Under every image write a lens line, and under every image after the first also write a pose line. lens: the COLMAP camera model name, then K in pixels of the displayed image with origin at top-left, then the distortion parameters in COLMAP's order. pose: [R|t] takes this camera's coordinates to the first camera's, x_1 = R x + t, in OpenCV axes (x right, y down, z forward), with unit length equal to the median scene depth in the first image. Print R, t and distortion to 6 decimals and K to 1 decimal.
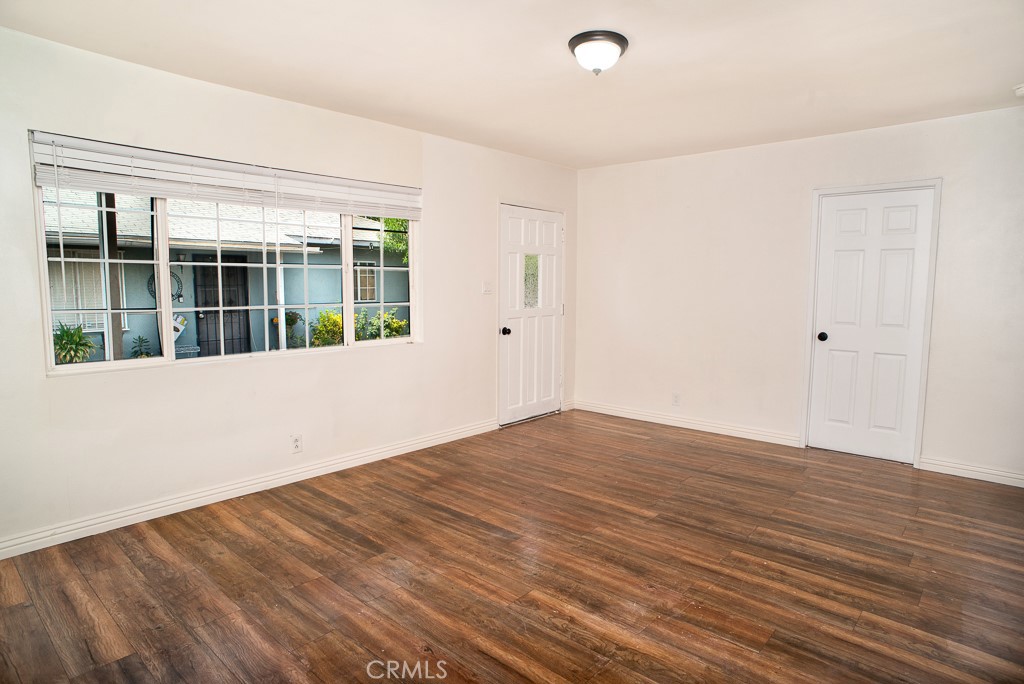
lens RADIAL K [[579.5, 0, 512.0], [0, 579.5, 342.0], [0, 0, 1]] dist [-0.098349, 0.063827]
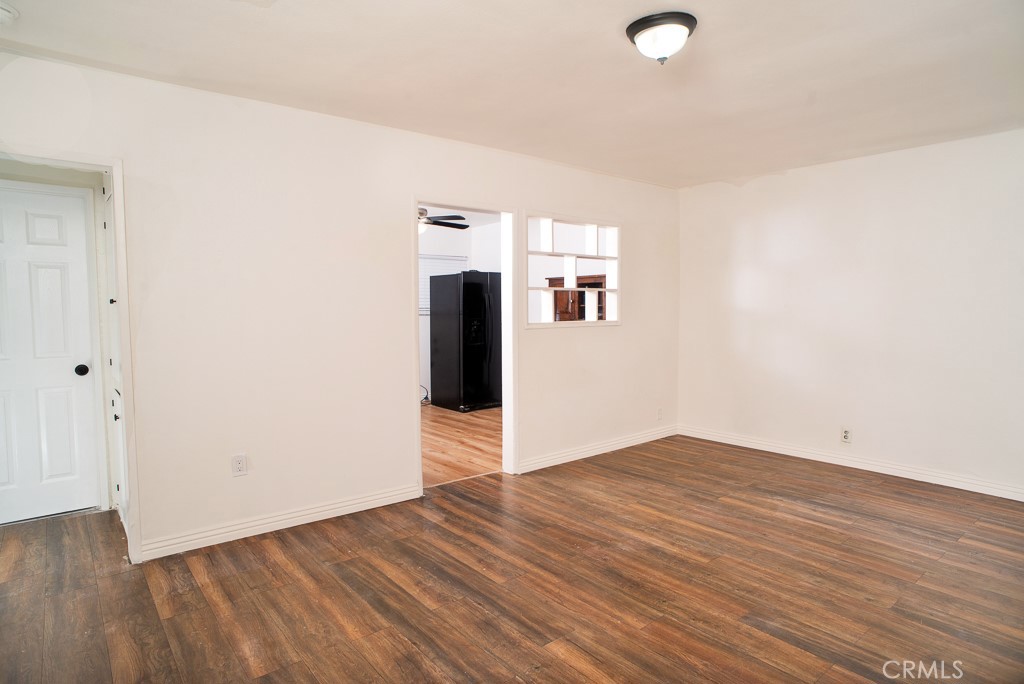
lens RADIAL K [[579.5, 0, 512.0], [0, 579.5, 342.0], [0, 0, 1]] dist [-0.098349, 0.063827]
pose [[-0.988214, -0.011788, 0.152627, 0.225990], [0.013681, 0.986240, 0.164754, -0.186339], [-0.152469, 0.164900, -0.974454, 1.833221]]
